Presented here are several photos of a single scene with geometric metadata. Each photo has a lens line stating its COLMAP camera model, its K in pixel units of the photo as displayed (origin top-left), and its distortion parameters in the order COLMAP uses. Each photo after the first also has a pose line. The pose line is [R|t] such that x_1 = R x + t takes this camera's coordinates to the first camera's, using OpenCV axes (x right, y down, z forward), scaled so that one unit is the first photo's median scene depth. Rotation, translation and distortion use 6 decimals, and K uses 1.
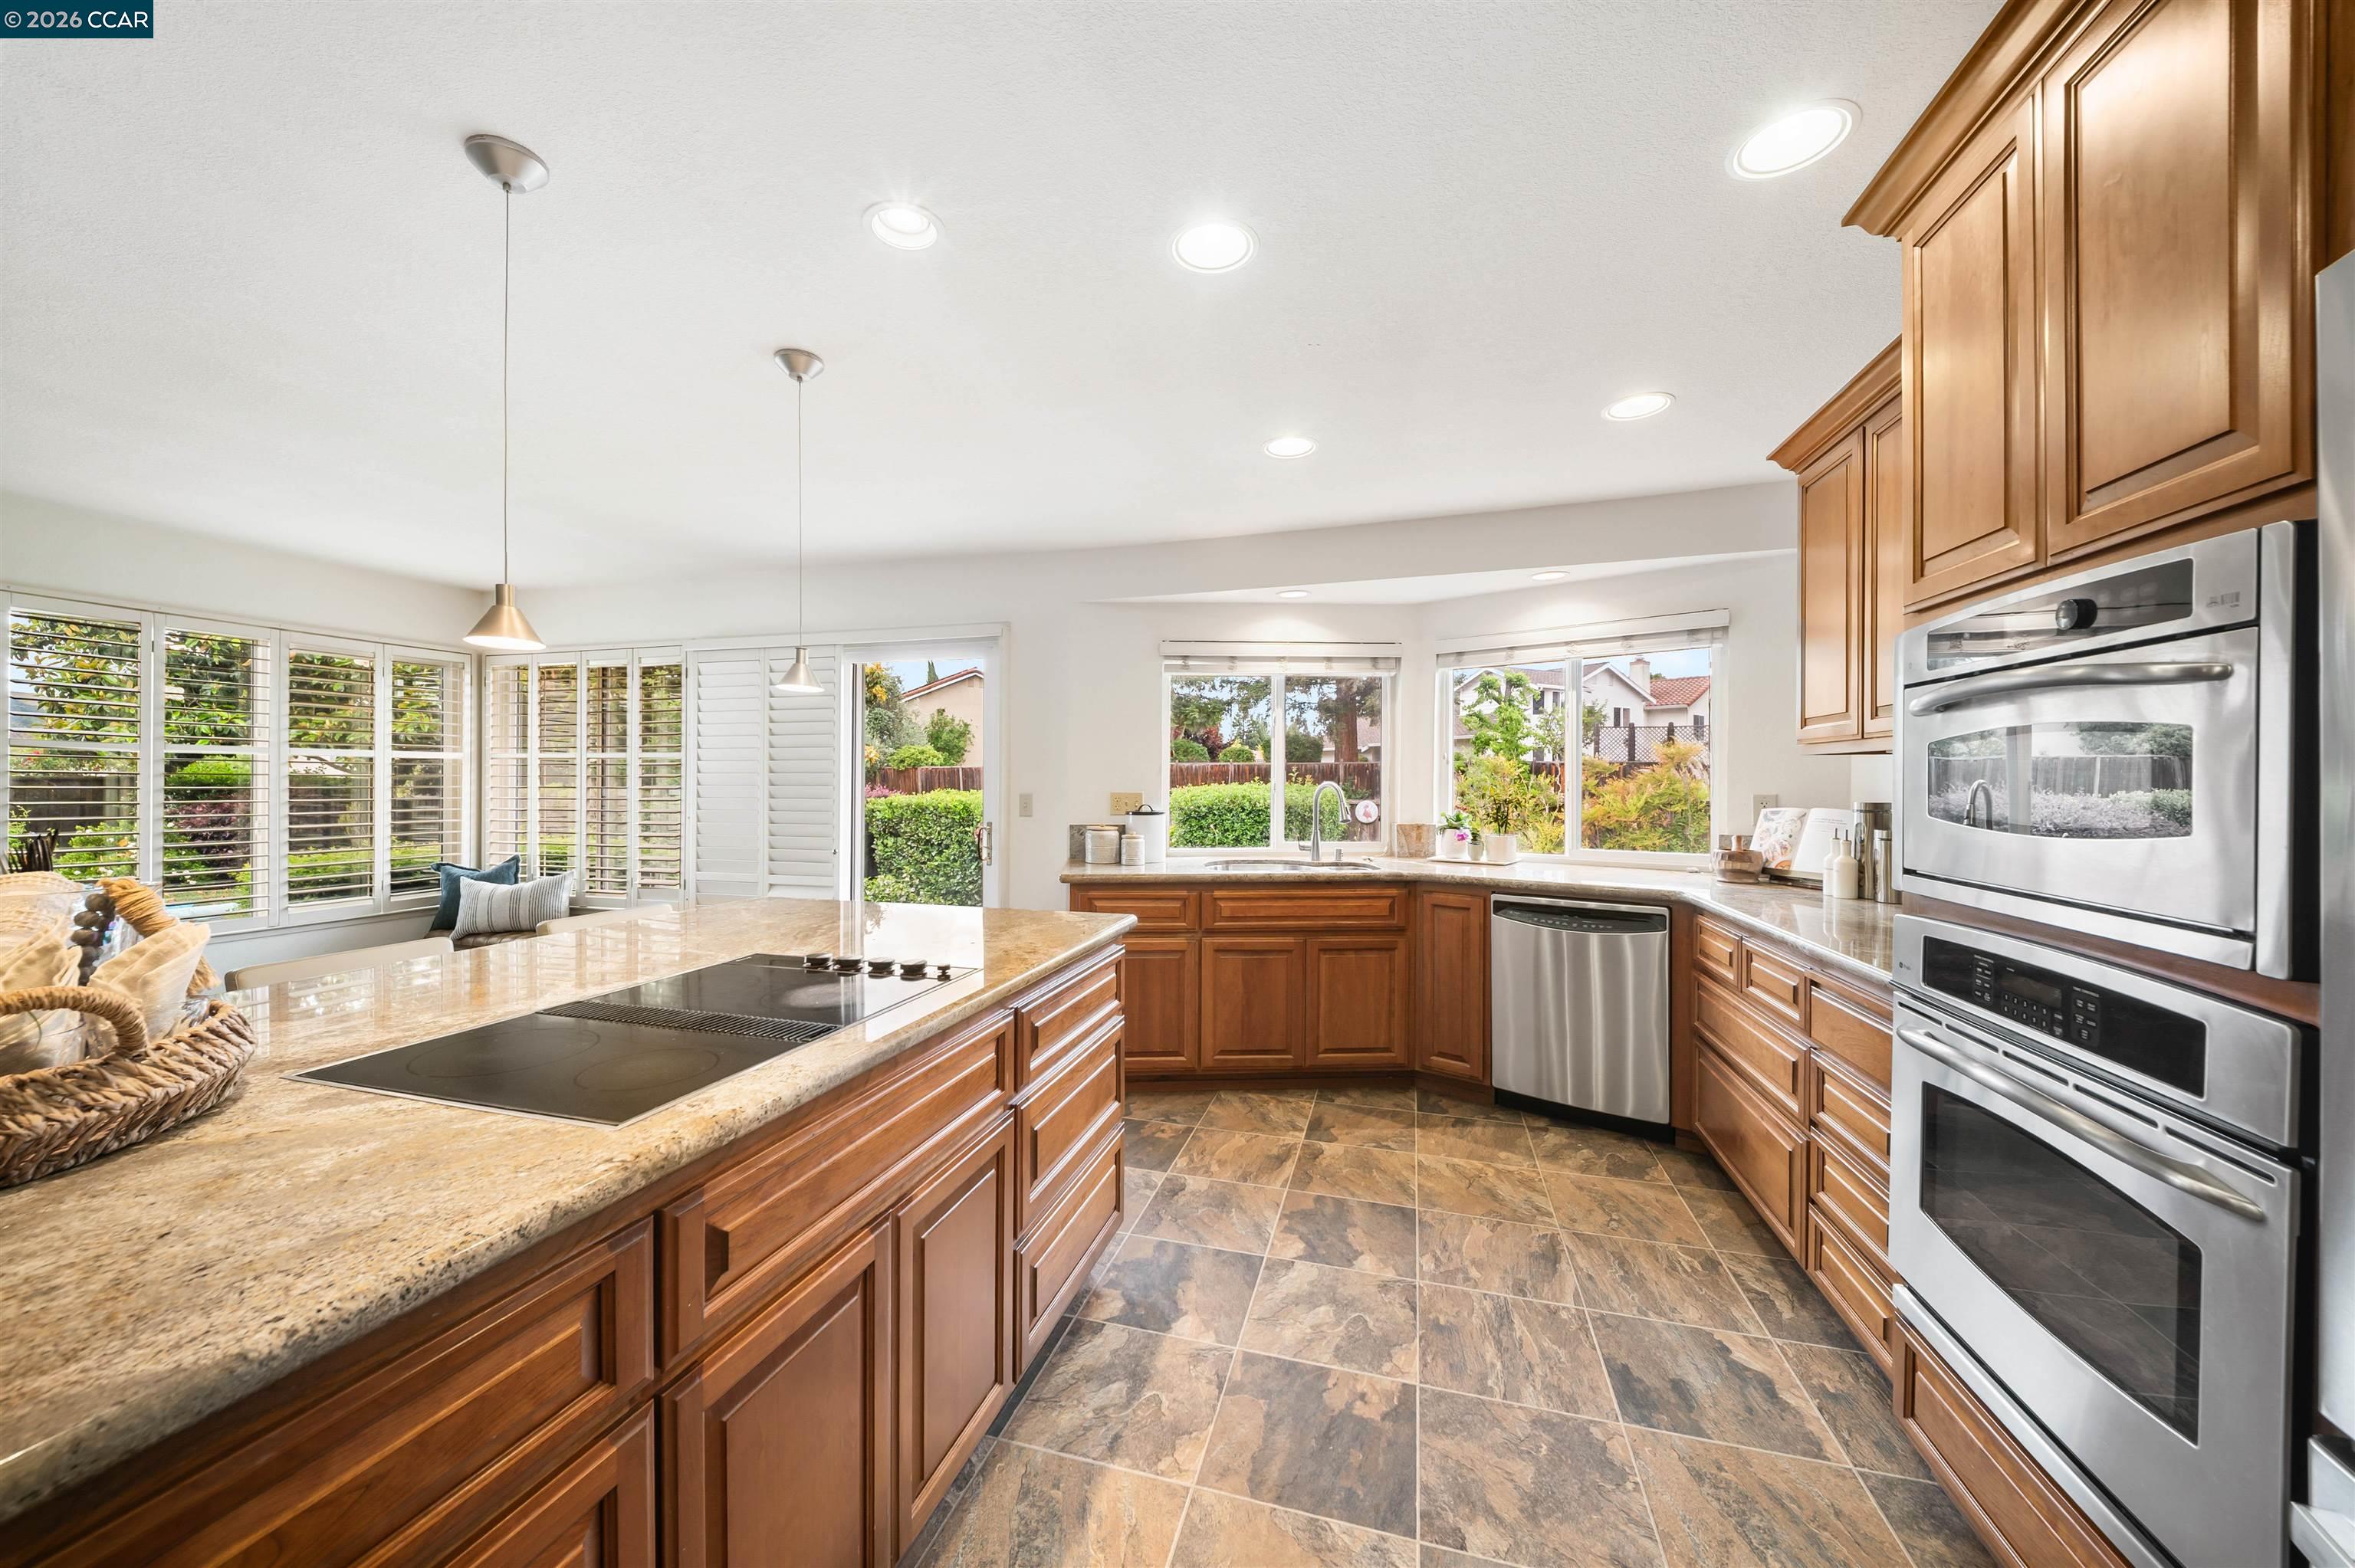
lens RADIAL K [[841.6, 0, 1163.3], [0, 841.6, 786.6], [0, 0, 1]] dist [0.003358, 0.000038]
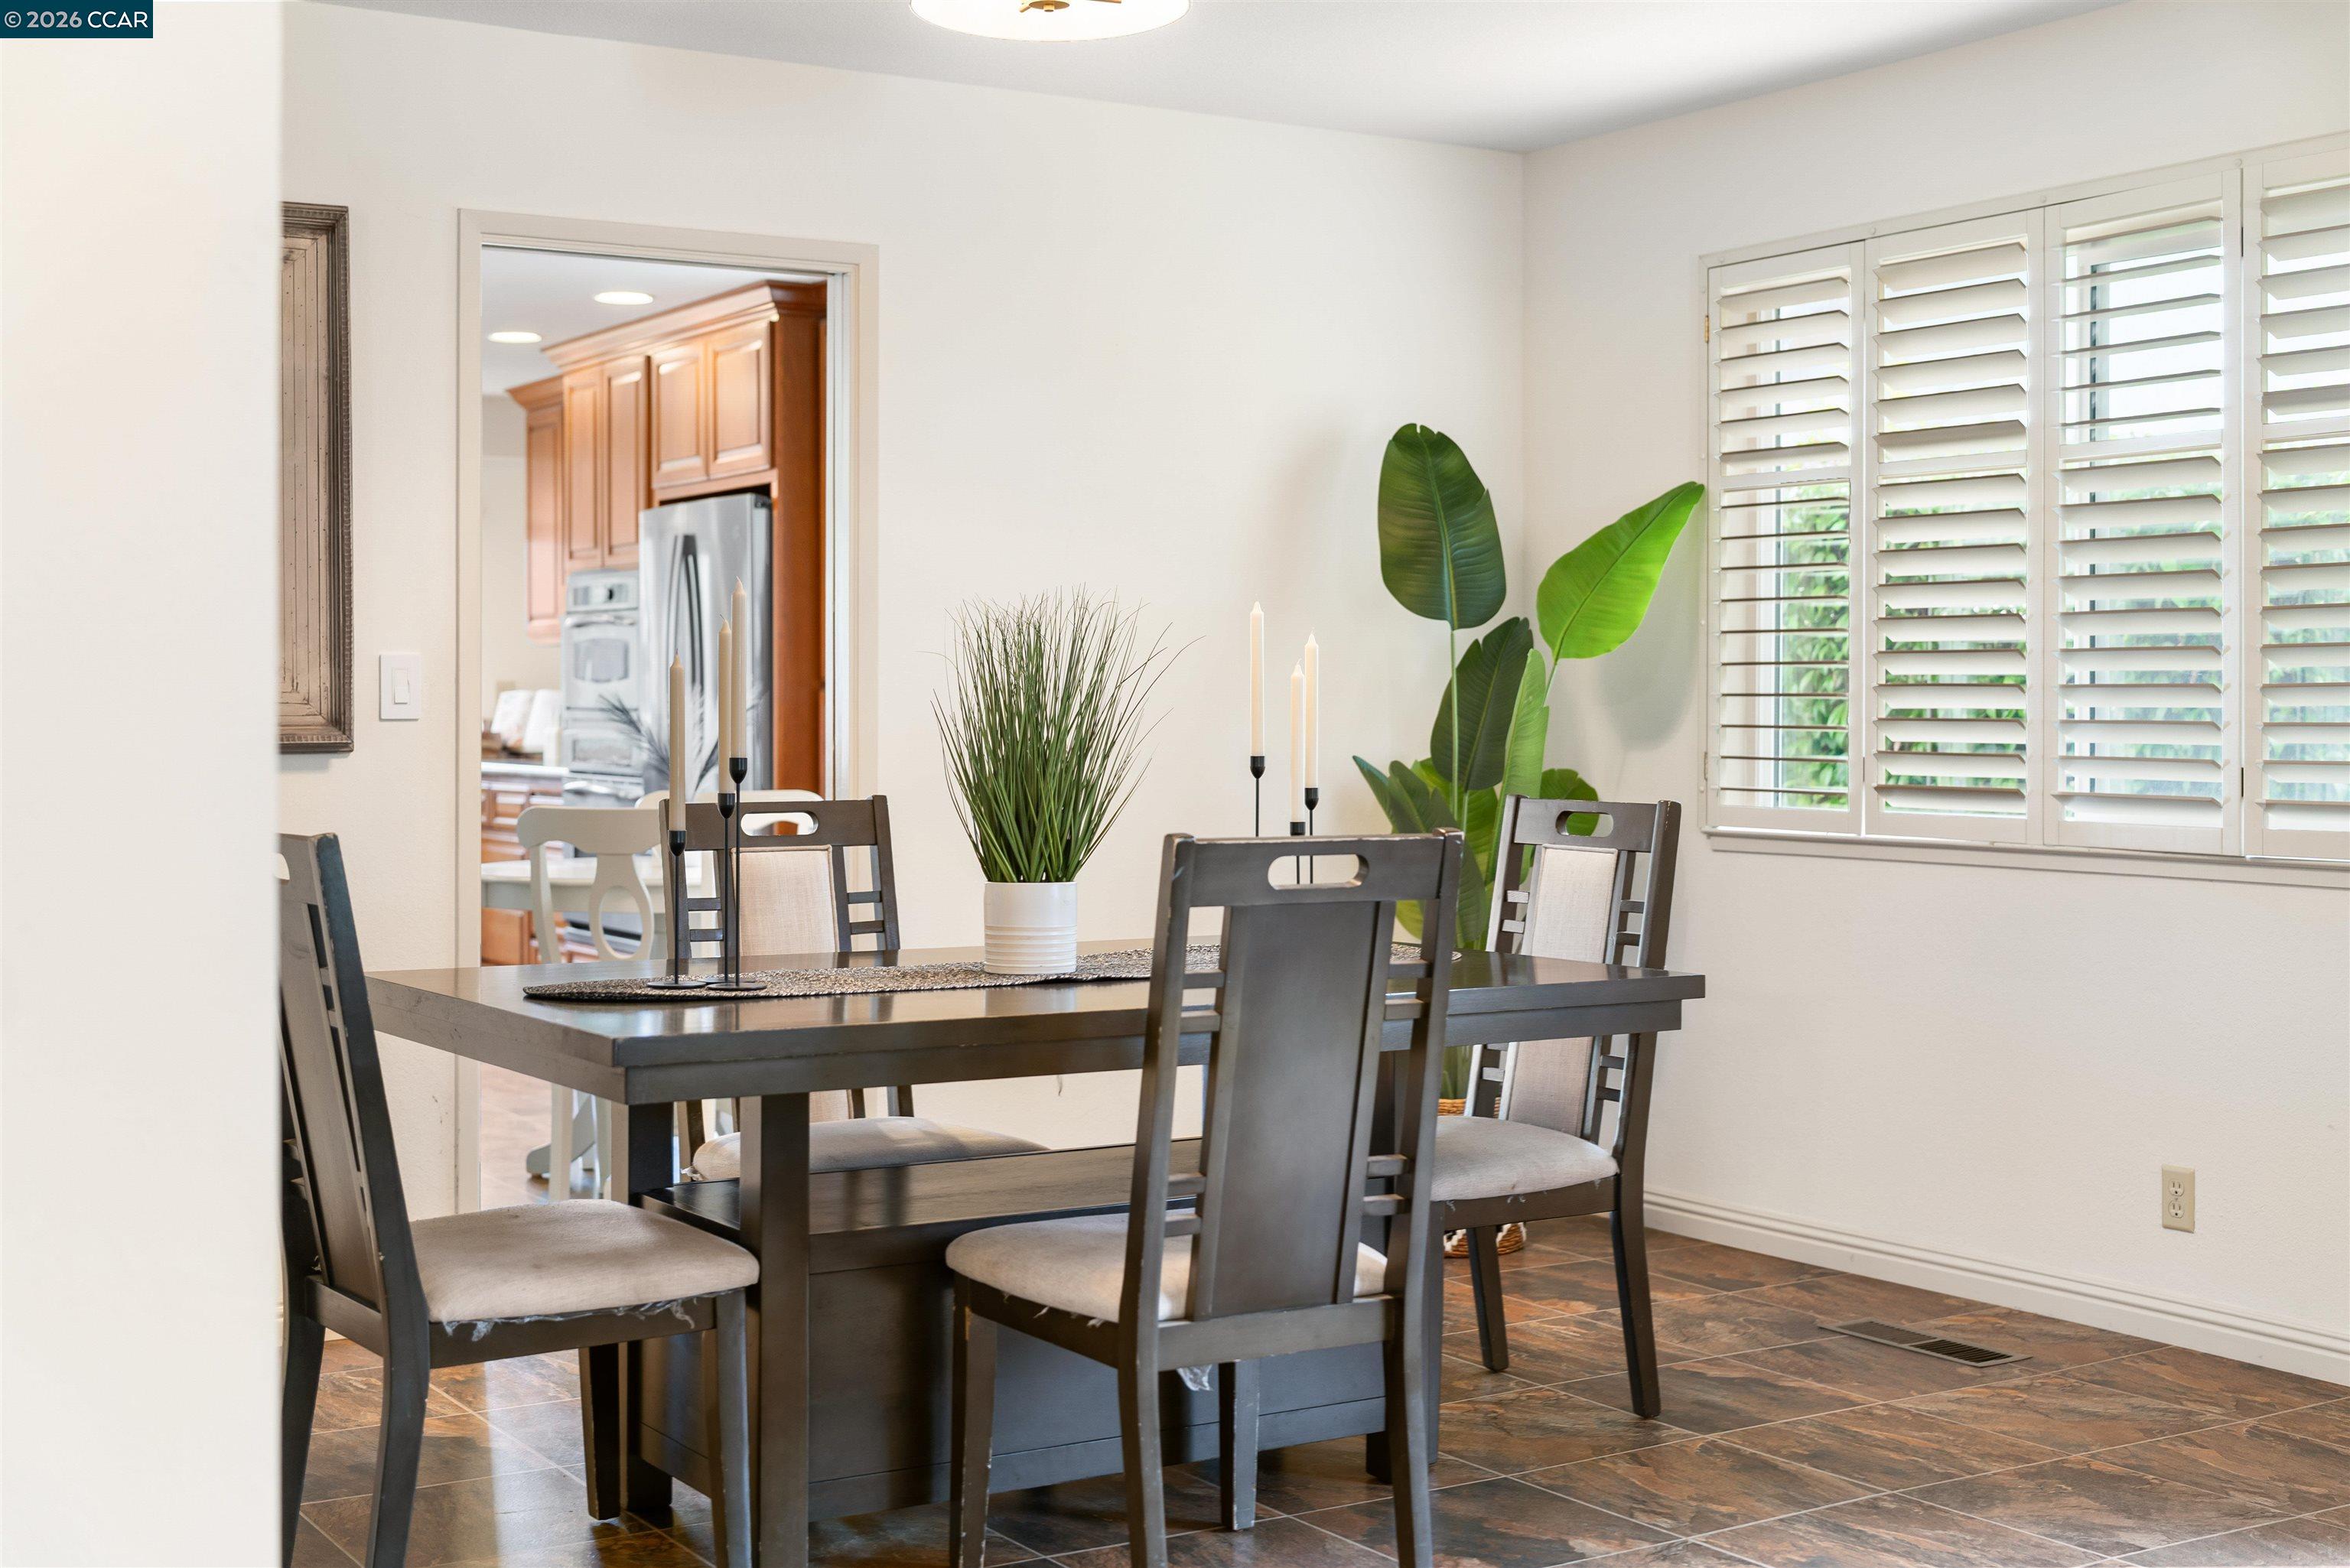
lens RADIAL K [[2880.1, 0, 1175.0], [0, 2880.1, 784.0], [0, 0, 1]] dist [-0.104456, 0.011296]
pose [[0.657806, -0.019139, 0.752944, -1.368730], [-0.000417, 0.999668, 0.025774, 0.044119], [-0.753187, -0.017268, 0.657579, -1.899999]]
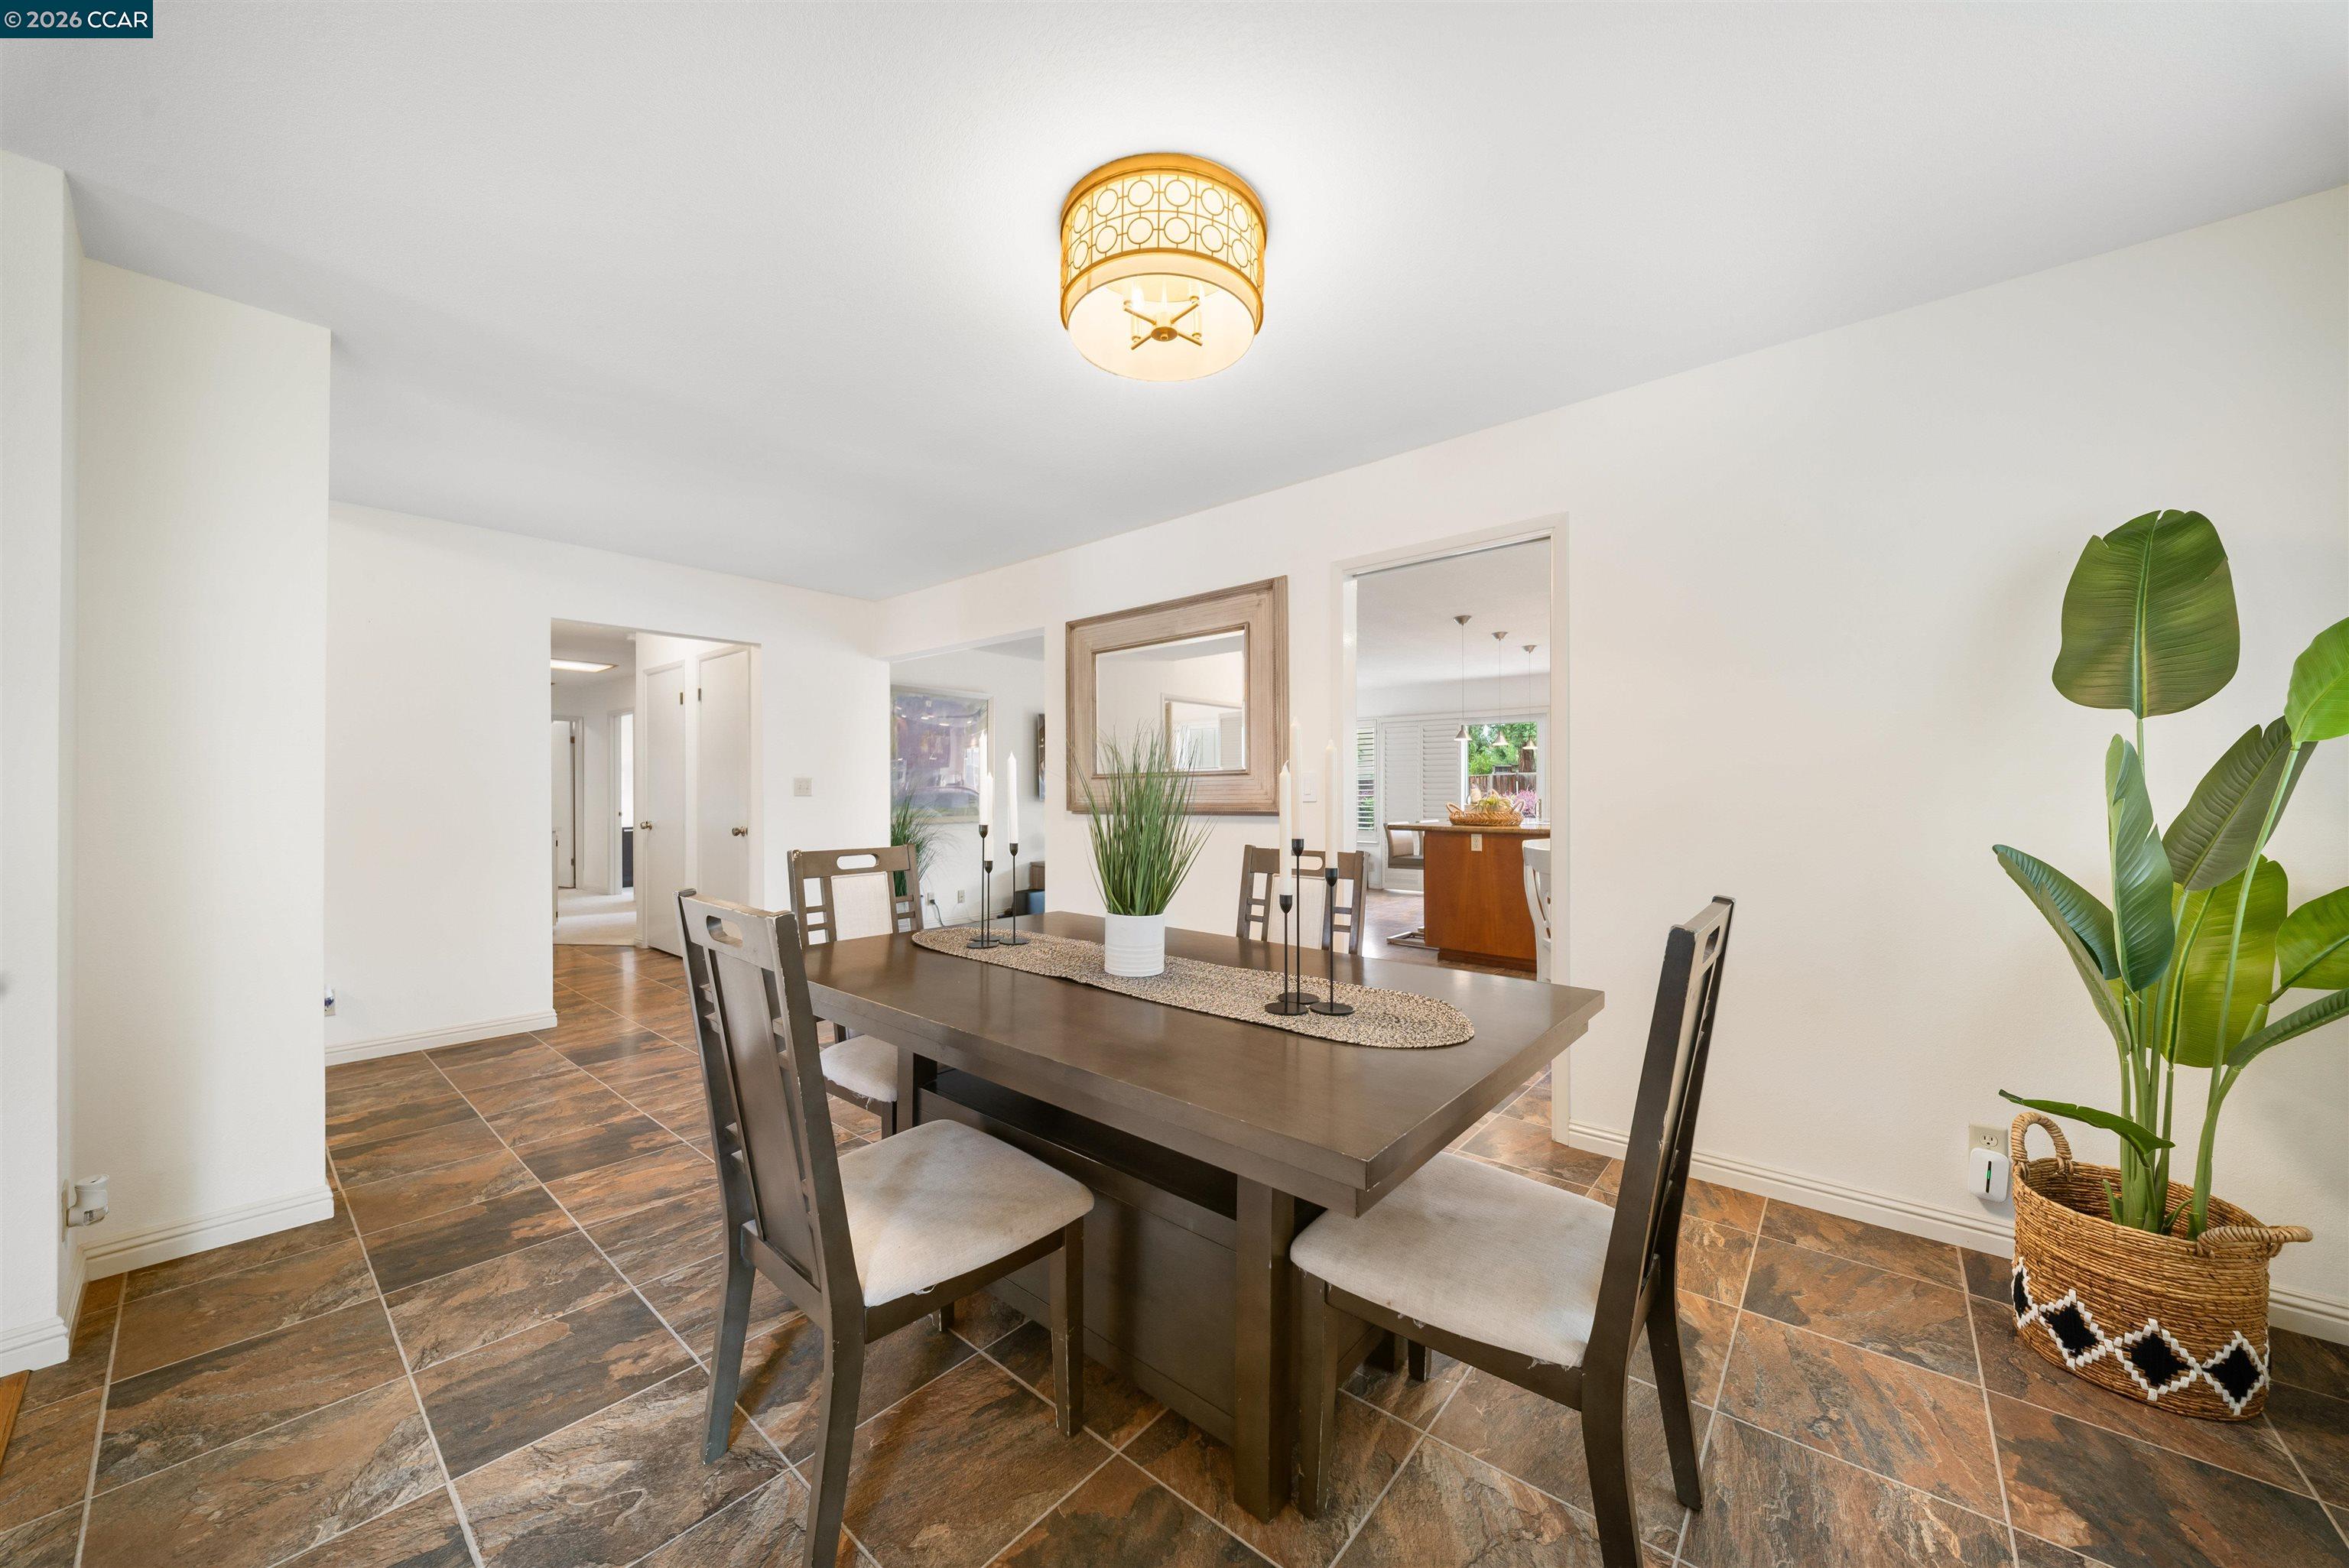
lens RADIAL K [[839.5, 0, 1160.3], [0, 839.5, 786.6], [0, 0, 1]] dist [0.003358, 0.000038]
pose [[0.913600, -0.005547, -0.406577, -0.267020], [0.002125, 0.999958, -0.008867, 0.038386], [0.406609, 0.007237, 0.913574, -1.556086]]
